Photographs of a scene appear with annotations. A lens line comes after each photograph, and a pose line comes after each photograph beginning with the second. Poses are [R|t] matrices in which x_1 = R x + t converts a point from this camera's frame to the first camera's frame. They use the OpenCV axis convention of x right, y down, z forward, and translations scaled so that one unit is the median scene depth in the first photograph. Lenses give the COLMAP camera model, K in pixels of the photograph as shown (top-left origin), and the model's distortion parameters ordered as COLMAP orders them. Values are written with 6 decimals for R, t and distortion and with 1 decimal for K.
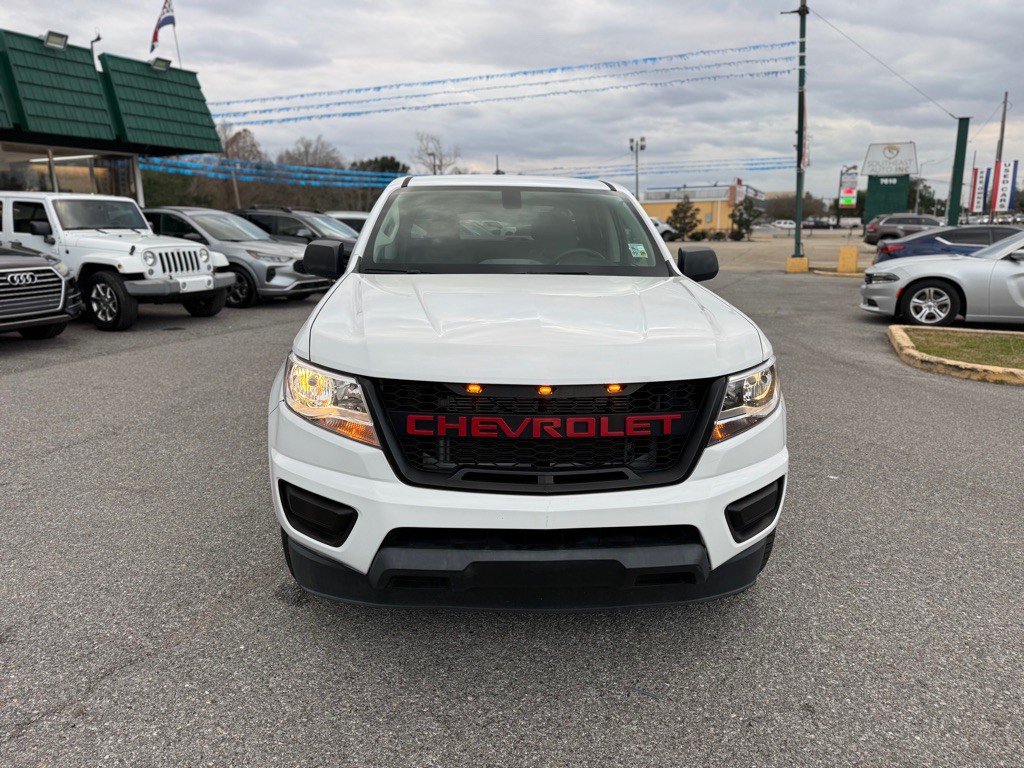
lens RADIAL K [[738.6, 0, 513.8], [0, 738.6, 369.4], [0, 0, 1]] dist [0.055424, -0.070007]
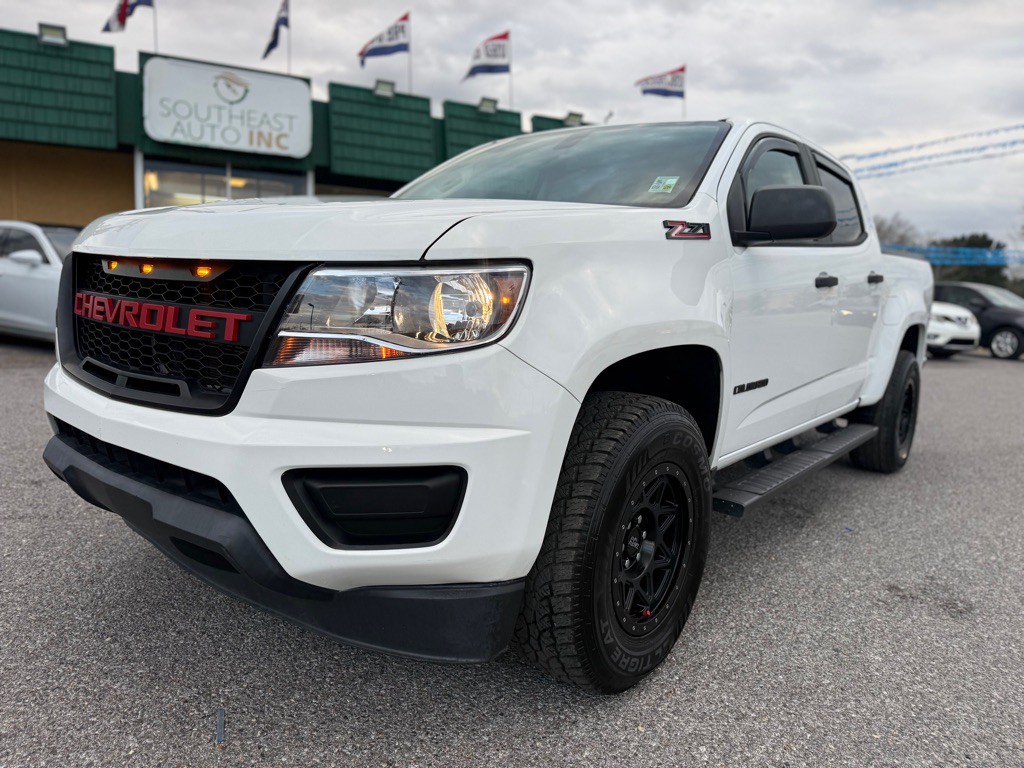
lens RADIAL K [[730.3, 0, 505.1], [0, 730.3, 395.4], [0, 0, 1]] dist [0.030952, -0.029881]
pose [[0.734293, 0.131354, -0.666003, 0.130832], [-0.179521, 0.983746, -0.003907, 0.014333], [0.654665, 0.122431, 0.745939, 0.103490]]
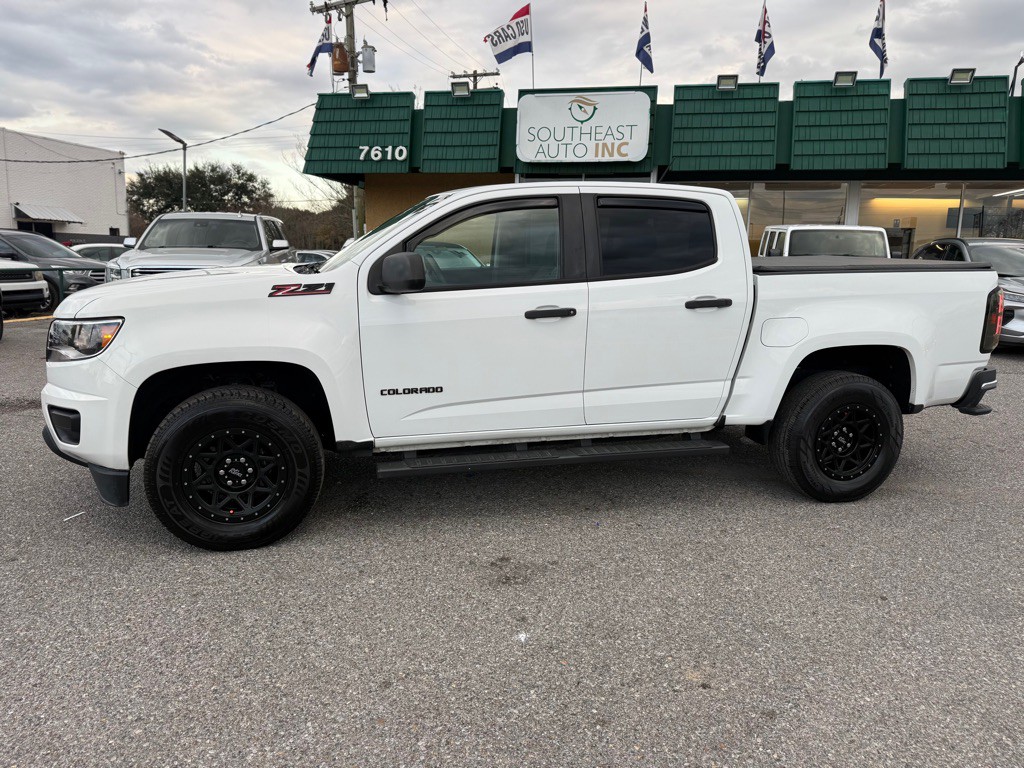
lens RADIAL K [[728.0, 0, 512.0], [0, 728.0, 384.0], [0, 0, 1]] dist [0.083035, -0.108367]
pose [[0.186386, 0.181174, -0.965627, 0.298225], [-0.214877, 0.966573, 0.139876, -0.042161], [0.958691, 0.181420, 0.219086, 0.248099]]
